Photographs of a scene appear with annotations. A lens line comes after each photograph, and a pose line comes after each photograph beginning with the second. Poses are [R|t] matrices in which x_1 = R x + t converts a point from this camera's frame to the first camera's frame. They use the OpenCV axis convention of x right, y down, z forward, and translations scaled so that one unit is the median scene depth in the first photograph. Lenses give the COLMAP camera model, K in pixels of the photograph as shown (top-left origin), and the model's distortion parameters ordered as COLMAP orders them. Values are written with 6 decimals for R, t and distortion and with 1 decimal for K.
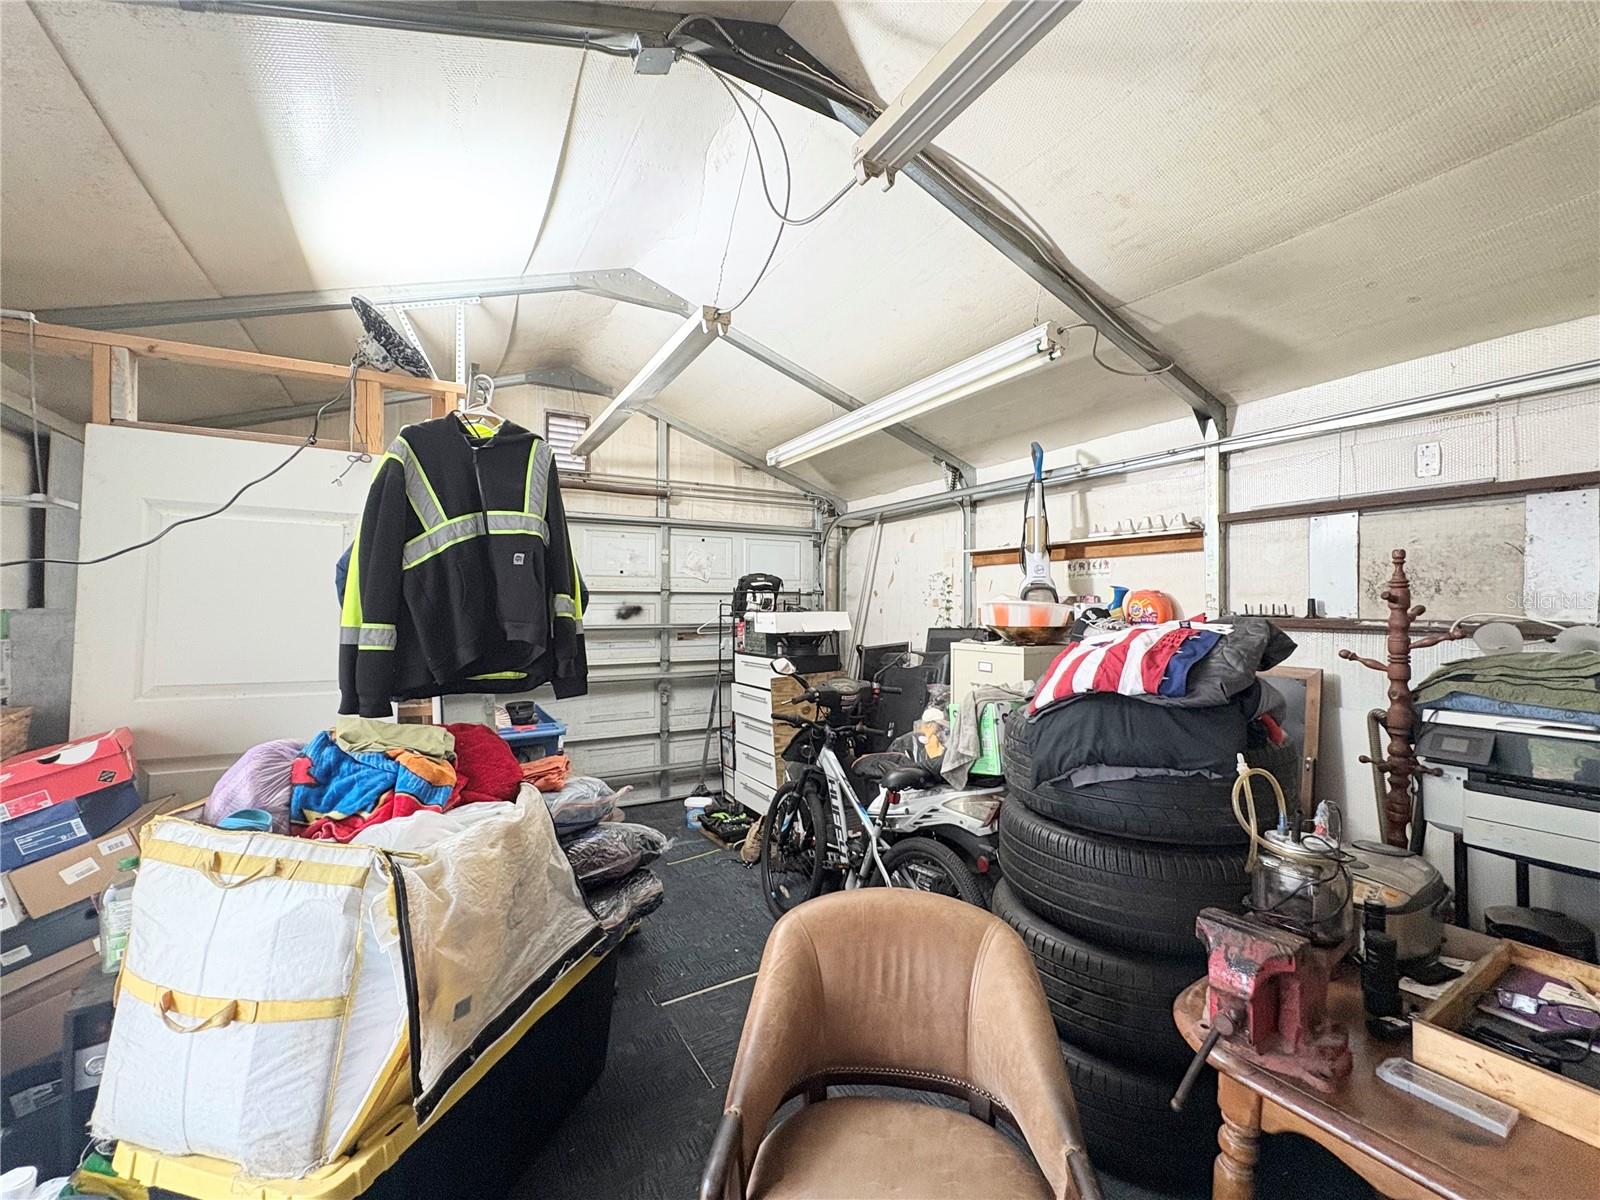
lens RADIAL K [[655.7, 0, 798.5], [0, 655.7, 602.7], [0, 0, 1]] dist [0.000443, 0.000136]
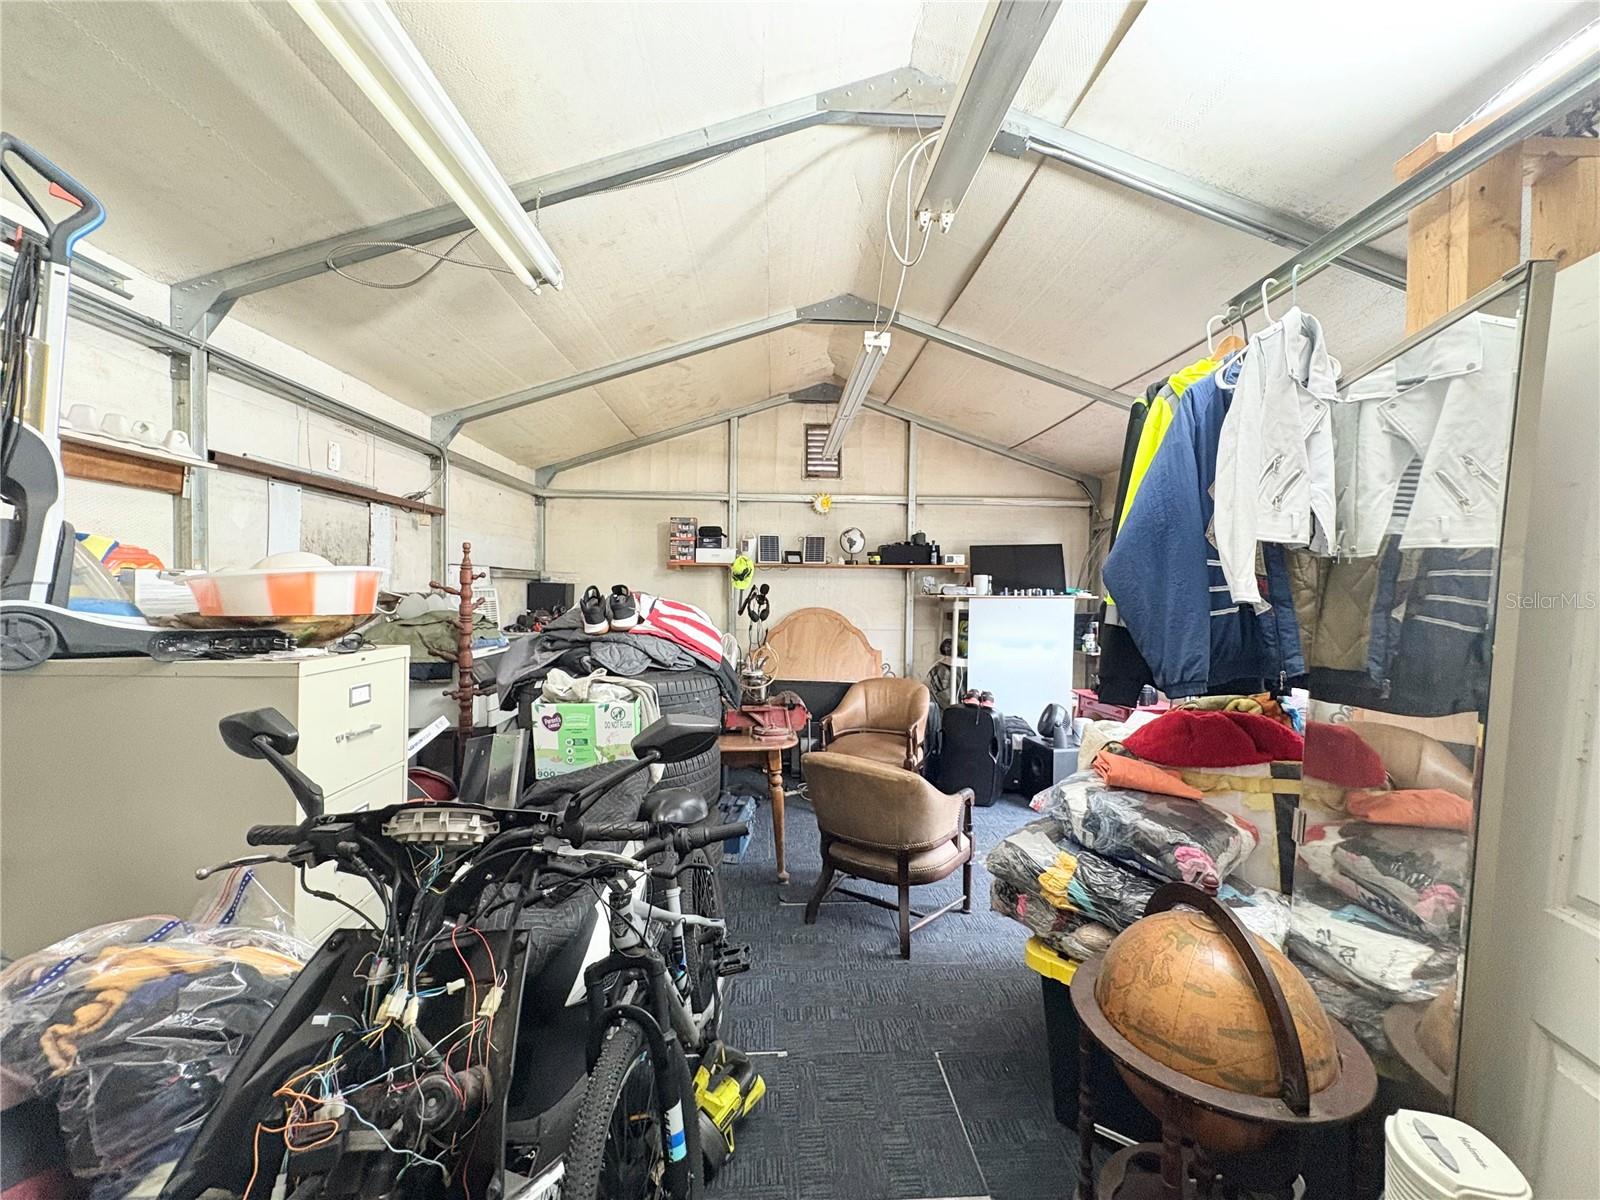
lens RADIAL K [[655.7, 0, 806.6], [0, 655.7, 602.8], [0, 0, 1]] dist [0.000443, 0.000136]
pose [[-0.892315, -0.020276, 0.450958, -0.271106], [-0.015972, 0.999783, 0.013348, 0.013386], [-0.451131, 0.004707, -0.892445, 1.318130]]
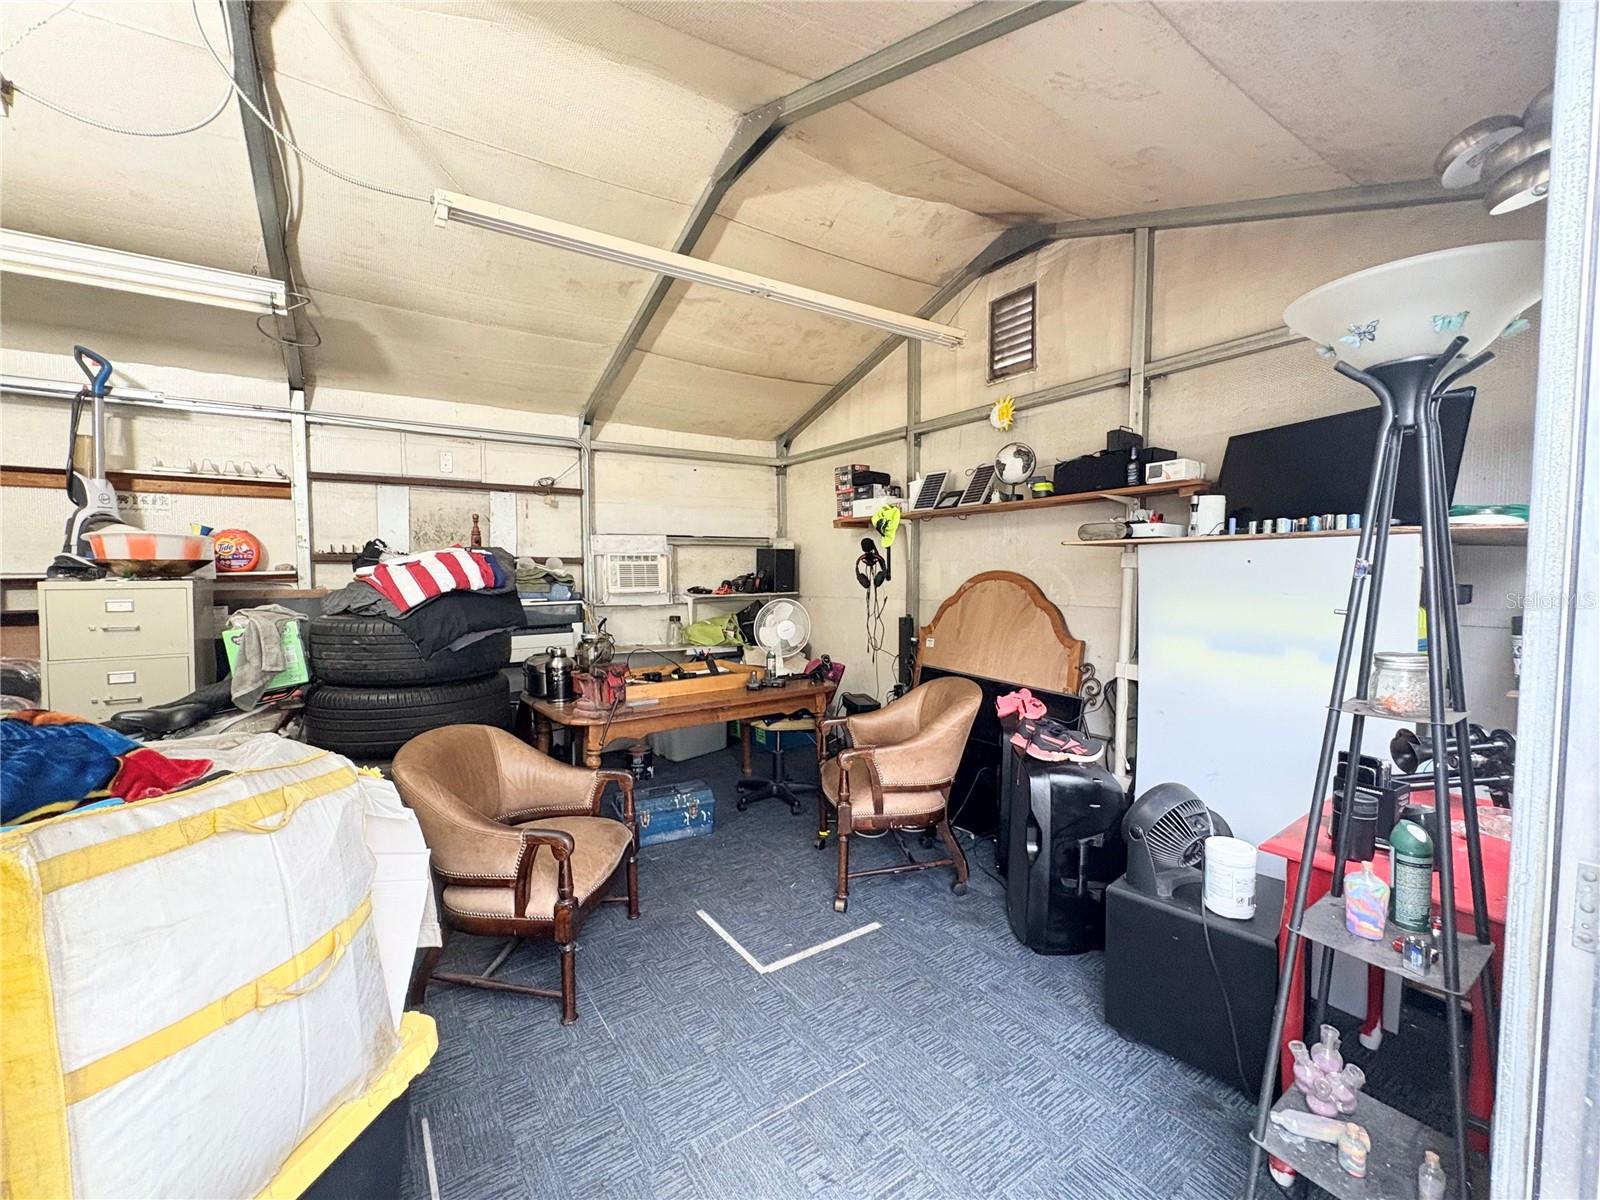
lens RADIAL K [[655.7, 0, 801.2], [0, 655.7, 599.3], [0, 0, 1]] dist [0.000443, 0.000136]
pose [[-0.079393, -0.046405, 0.995763, -0.671998], [-0.001164, 0.998919, 0.046460, 0.047644], [-0.996843, 0.002529, -0.079362, 0.170900]]
